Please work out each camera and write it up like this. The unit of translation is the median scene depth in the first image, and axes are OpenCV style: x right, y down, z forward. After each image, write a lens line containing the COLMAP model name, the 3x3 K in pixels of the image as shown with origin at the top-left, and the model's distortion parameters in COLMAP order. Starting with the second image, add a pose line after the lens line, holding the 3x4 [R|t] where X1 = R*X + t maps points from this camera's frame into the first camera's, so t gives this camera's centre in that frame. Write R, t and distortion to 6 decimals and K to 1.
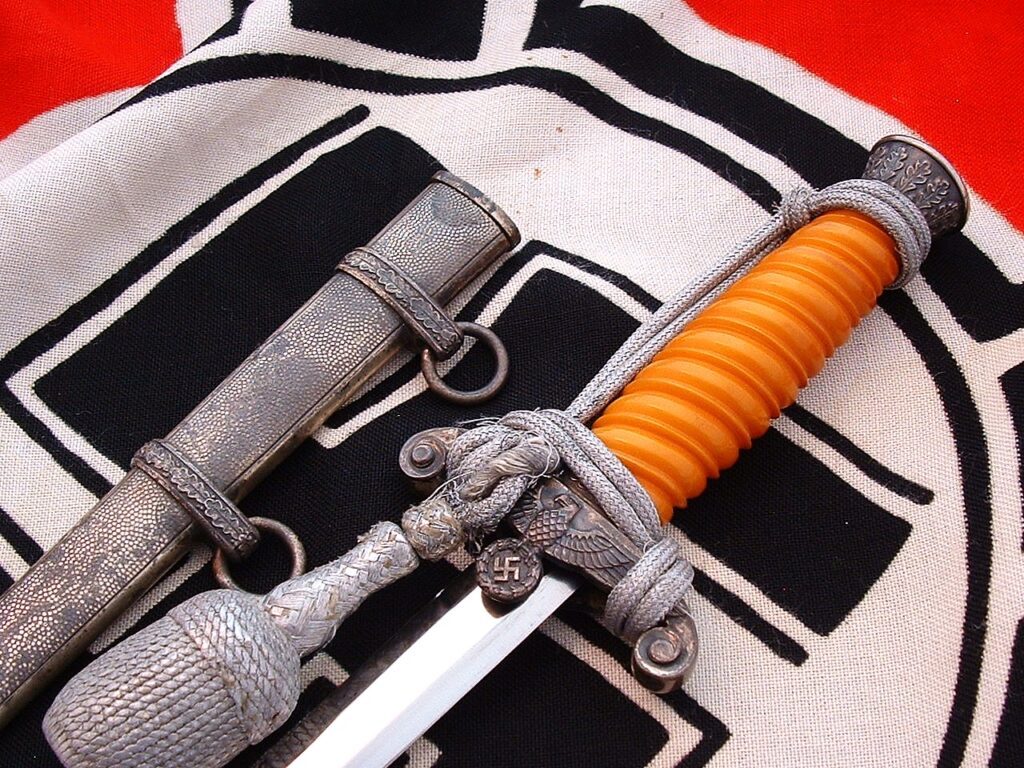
lens RADIAL K [[1629.2, 0, 512.0], [0, 1629.2, 384.0], [0, 0, 1]] dist [-0.243923, 0.171682]
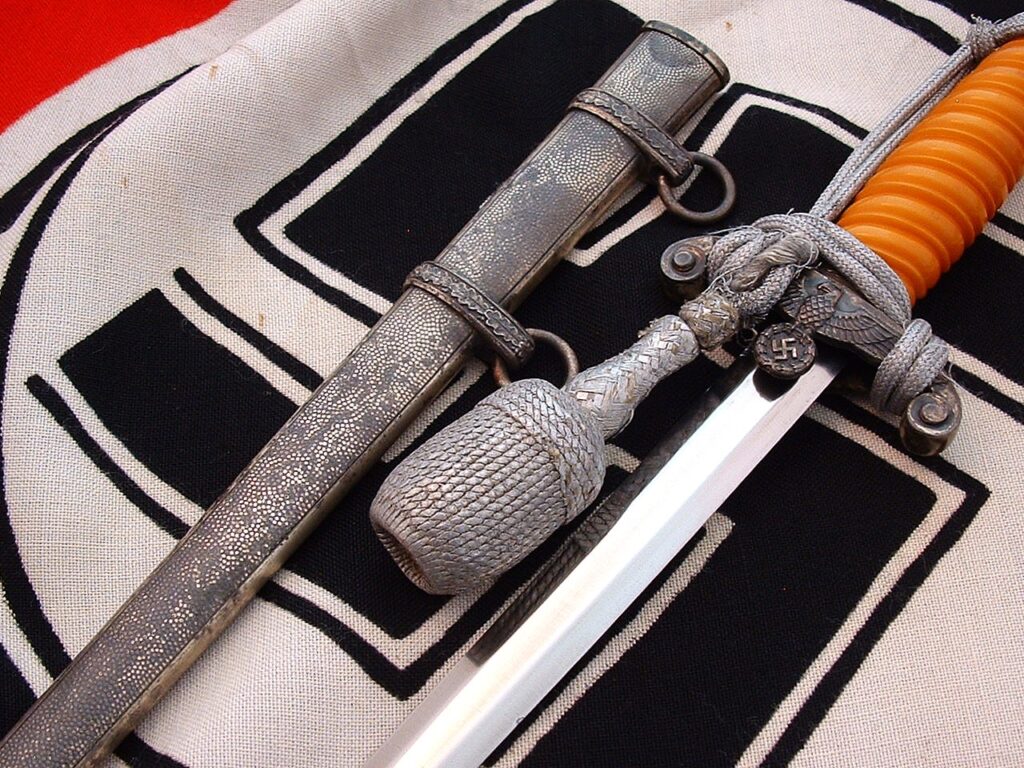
lens RADIAL K [[1629.2, 0, 512.0], [0, 1629.2, 384.0], [0, 0, 1]] dist [-0.243923, 0.171682]
pose [[0.997692, -0.051449, 0.044310, -0.225932], [0.051830, 0.998628, -0.007500, 0.130819], [-0.043864, 0.009779, 0.998990, -0.072468]]
